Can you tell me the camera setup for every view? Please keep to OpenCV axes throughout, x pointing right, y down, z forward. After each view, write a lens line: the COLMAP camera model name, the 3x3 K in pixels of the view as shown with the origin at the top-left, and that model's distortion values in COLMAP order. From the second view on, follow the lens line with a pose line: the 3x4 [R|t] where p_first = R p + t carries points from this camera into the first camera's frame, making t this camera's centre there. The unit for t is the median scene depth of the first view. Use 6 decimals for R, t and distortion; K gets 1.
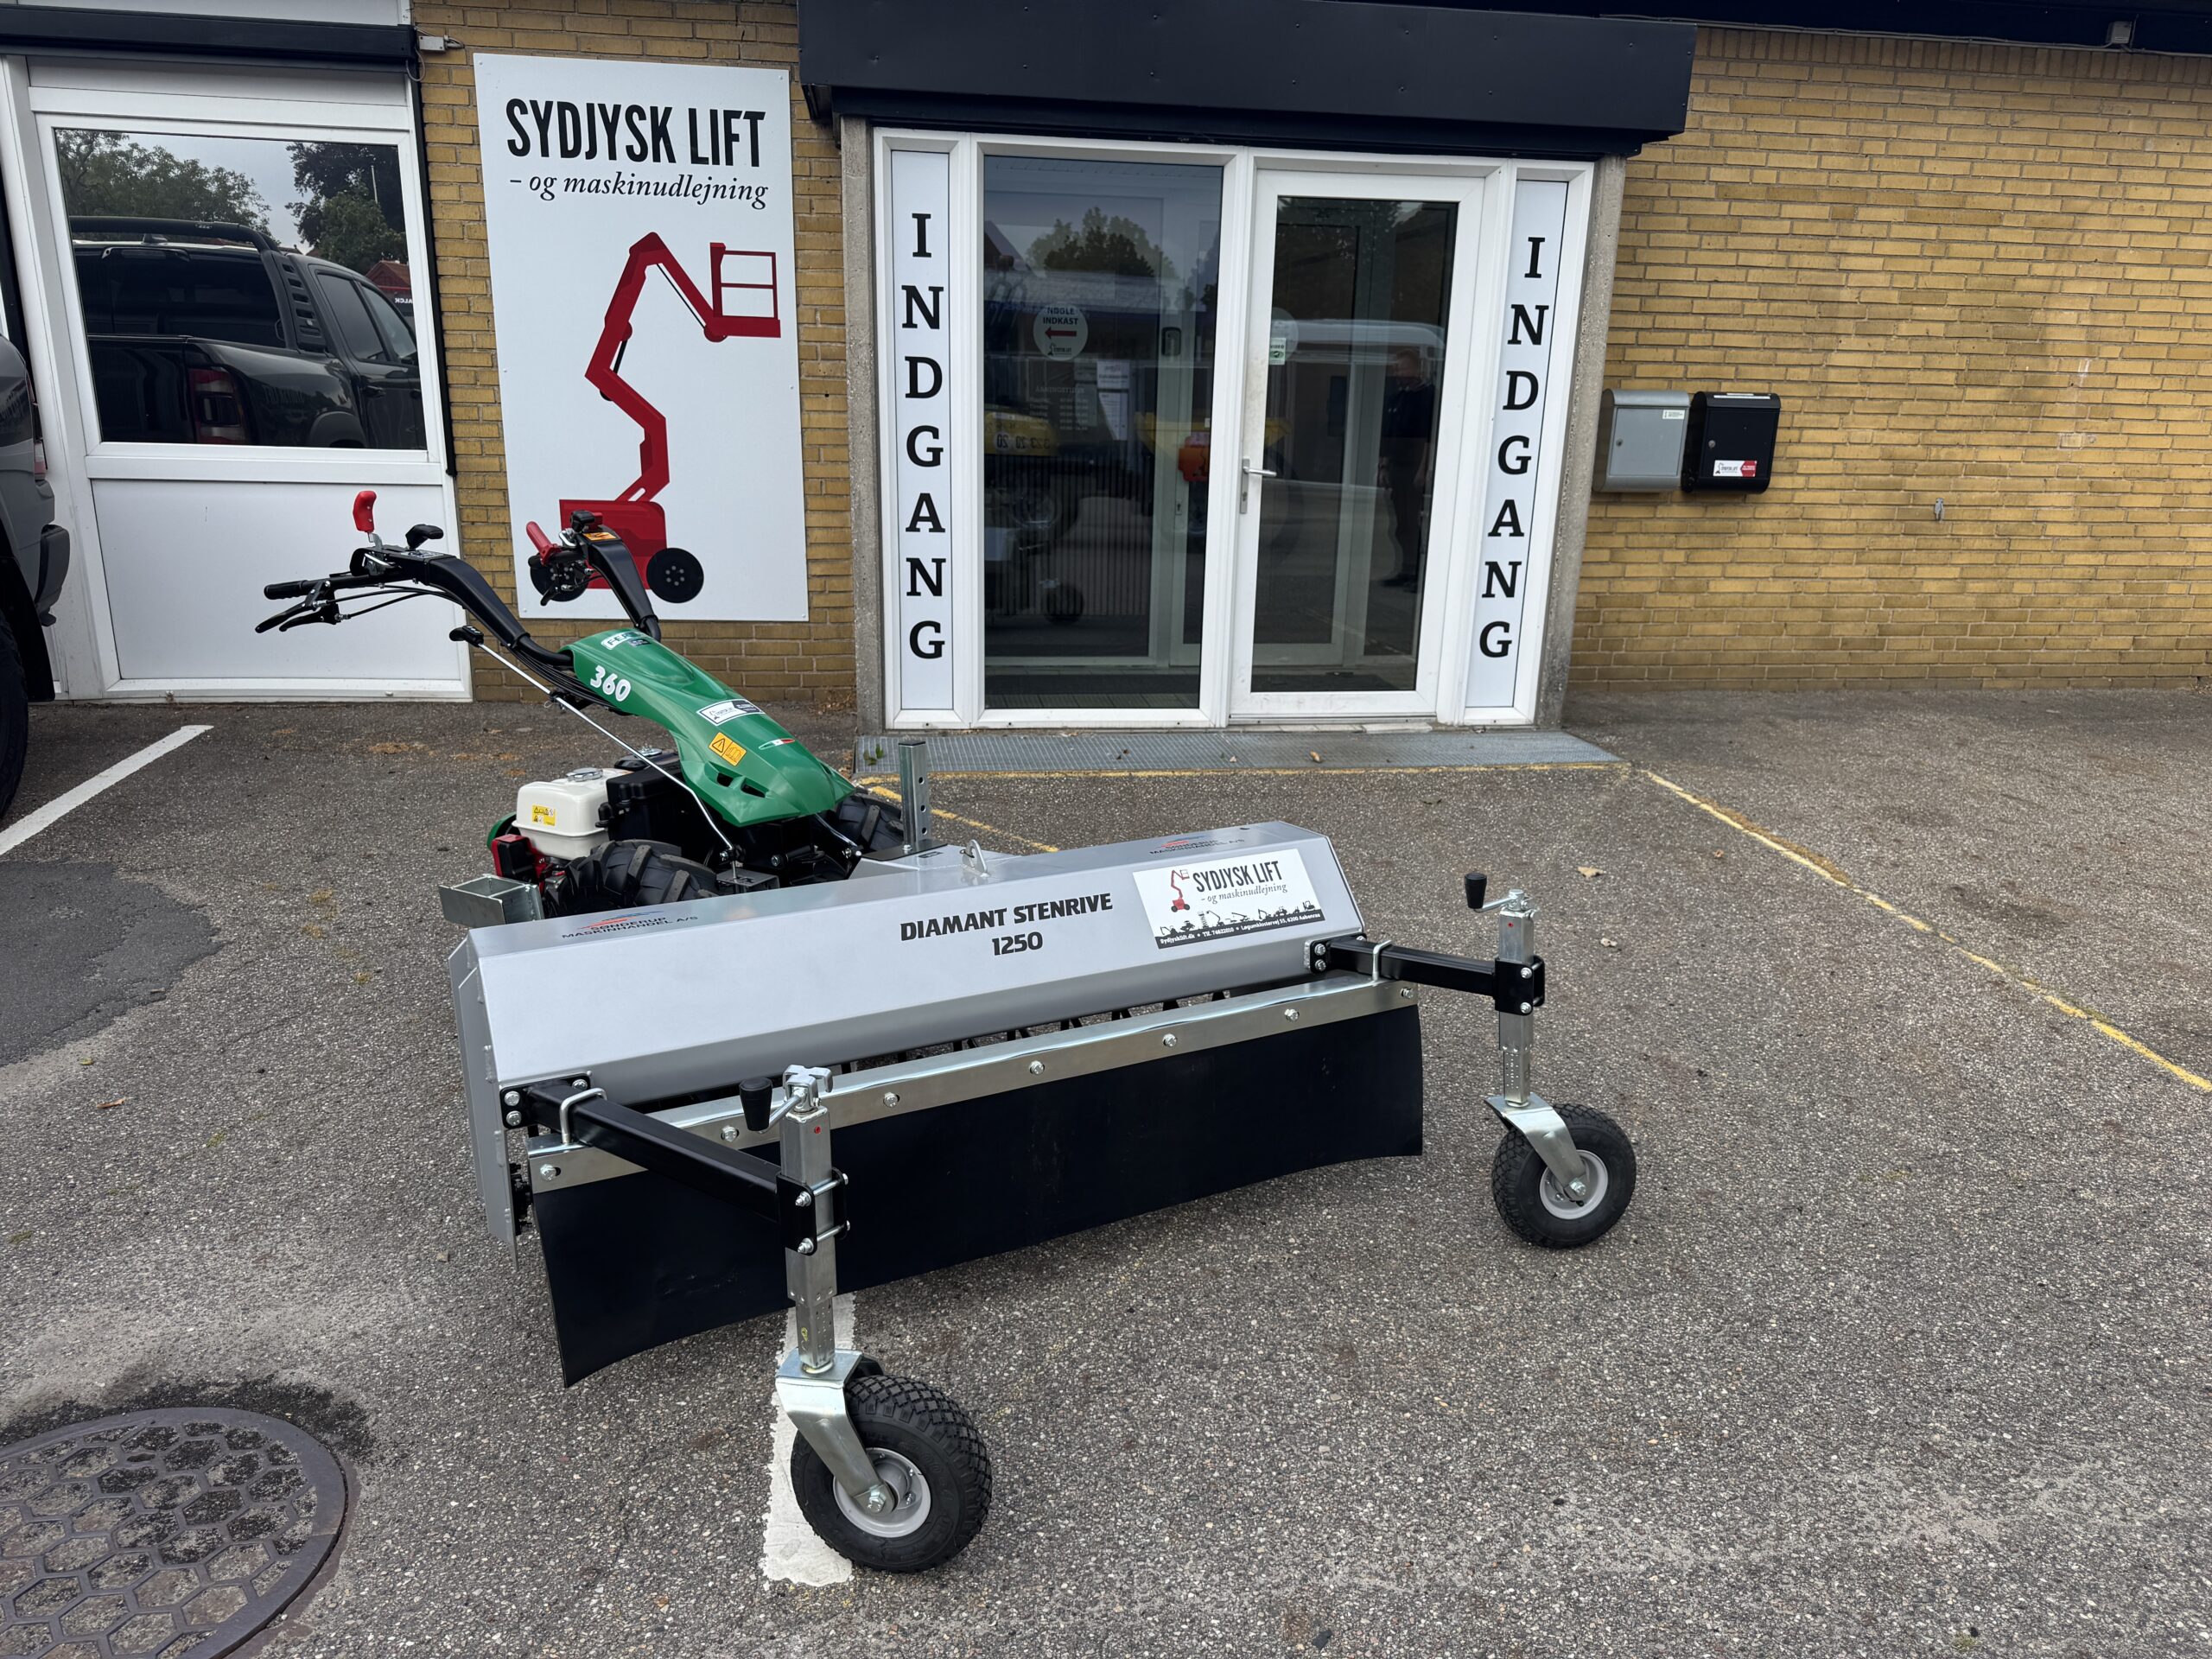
lens RADIAL K [[1547.0, 0, 1107.4], [0, 1547.0, 835.0], [0, 0, 1]] dist [0.042272, -0.056492]
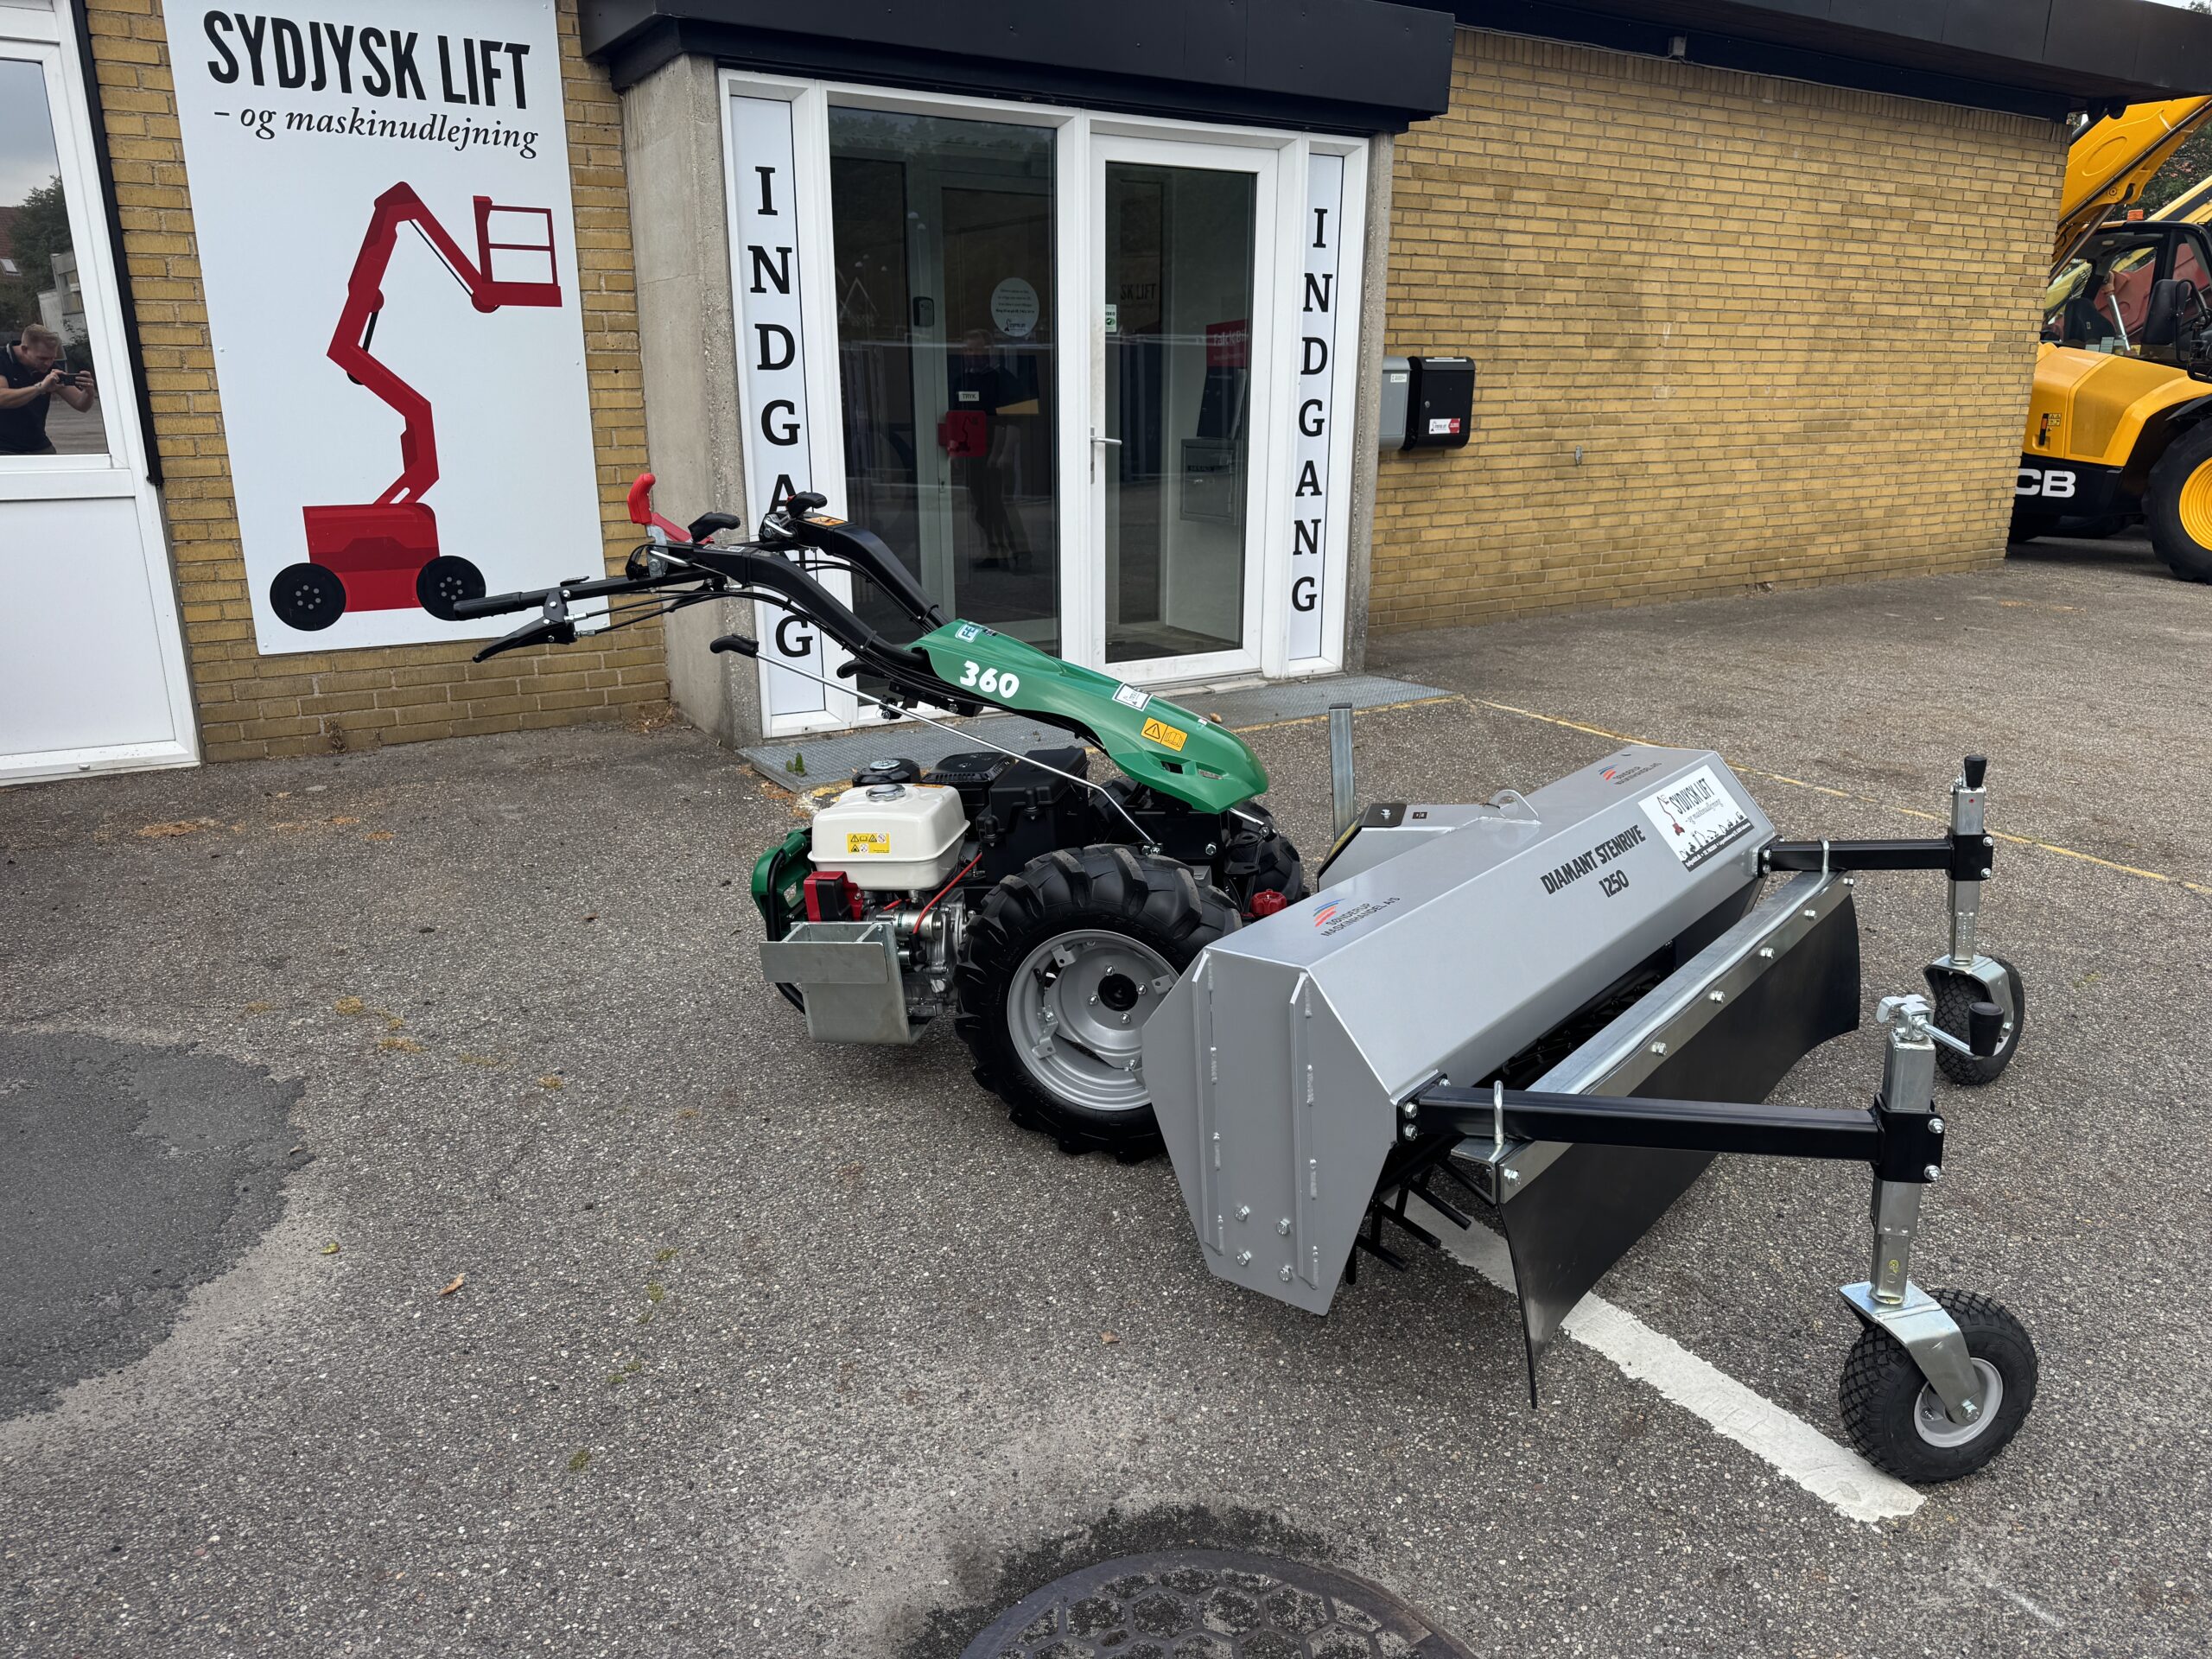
lens RADIAL K [[1547.0, 0, 1107.4], [0, 1547.0, 838.2], [0, 0, 1]] dist [0.042272, -0.056492]
pose [[0.915166, -0.133959, 0.380167, -0.281086], [0.131126, 0.990801, 0.033471, -0.013208], [-0.381153, 0.019218, 0.924312, 0.077505]]
